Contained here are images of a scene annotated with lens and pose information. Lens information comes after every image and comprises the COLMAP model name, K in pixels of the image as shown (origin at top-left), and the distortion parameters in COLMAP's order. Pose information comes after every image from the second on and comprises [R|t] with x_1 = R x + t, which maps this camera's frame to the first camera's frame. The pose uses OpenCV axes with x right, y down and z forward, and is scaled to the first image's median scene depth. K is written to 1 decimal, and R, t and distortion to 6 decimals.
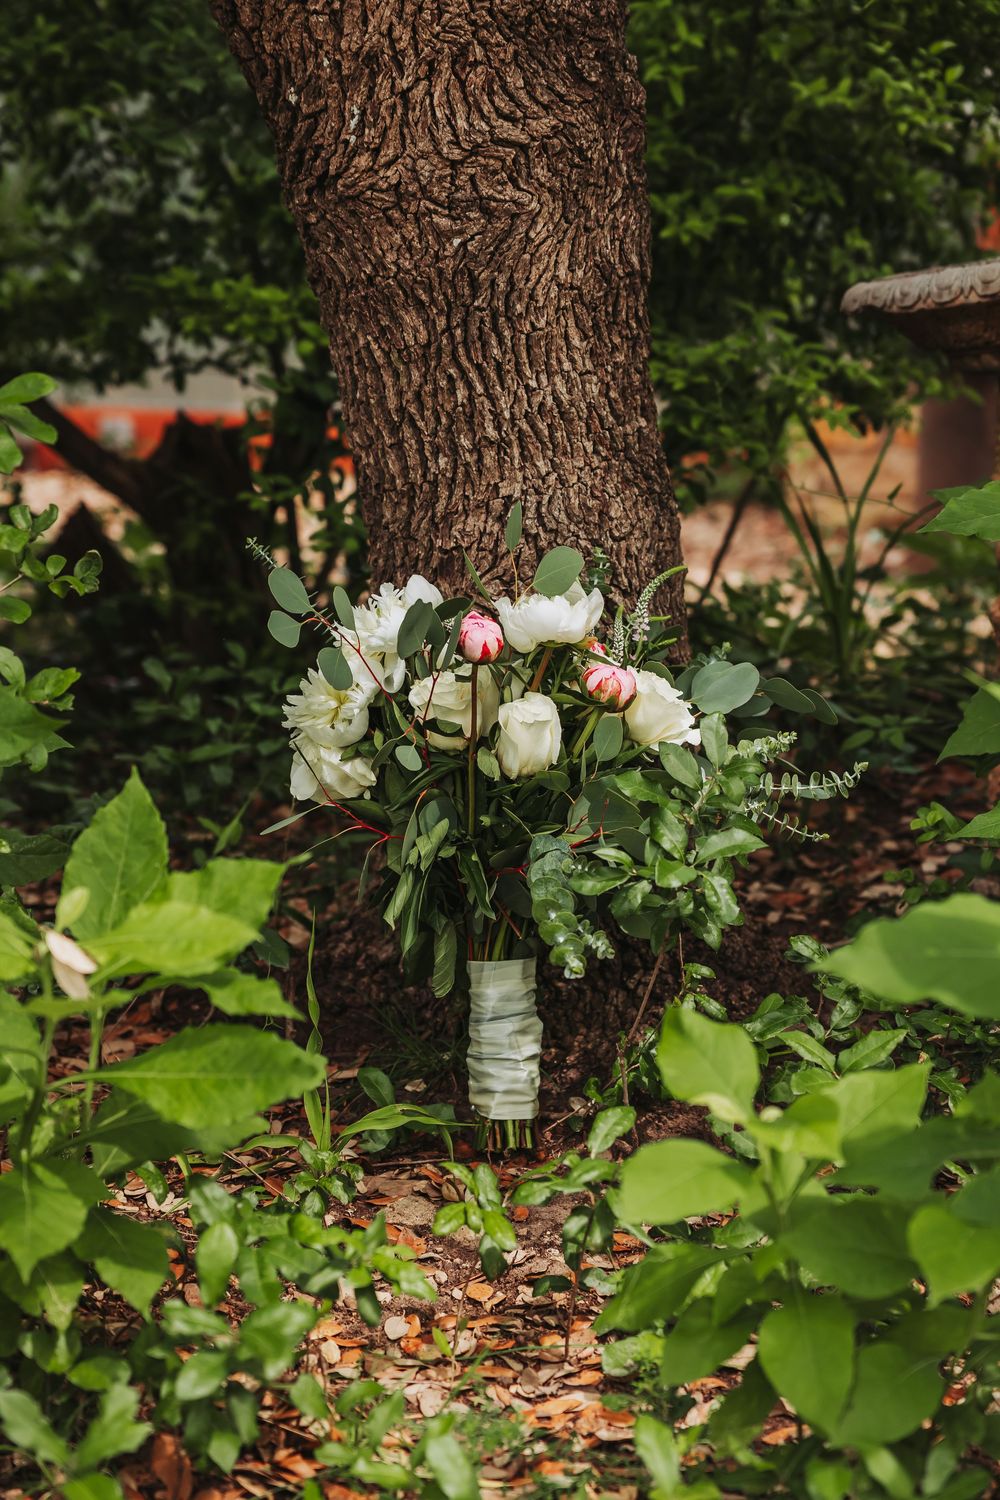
lens RADIAL K [[2967.4, 0, 496.2], [0, 2967.4, 750.1], [0, 0, 1]] dist [0.292273, 0.000000]
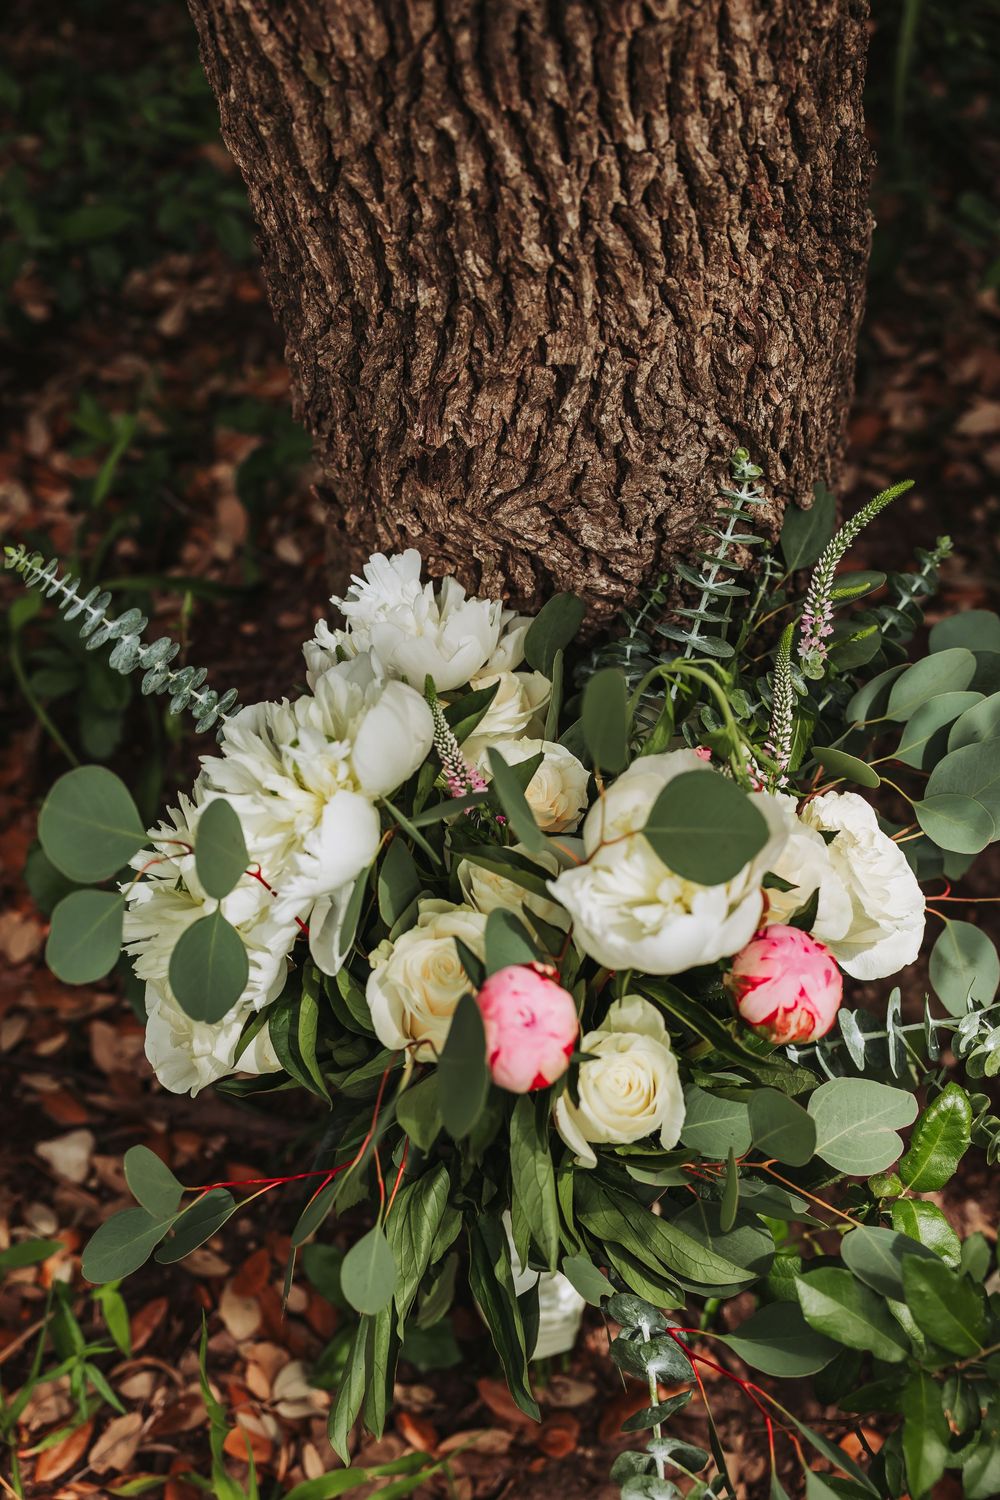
lens RADIAL K [[1802.6, 0, 509.0], [0, 1802.6, 750.1], [0, 0, 1]] dist [0.066268, 0.000000]
pose [[0.999279, -0.000052, 0.037956, -0.015760], [-0.022577, 0.803042, 0.595495, -0.206707], [-0.030511, -0.595923, 0.802462, 0.735618]]
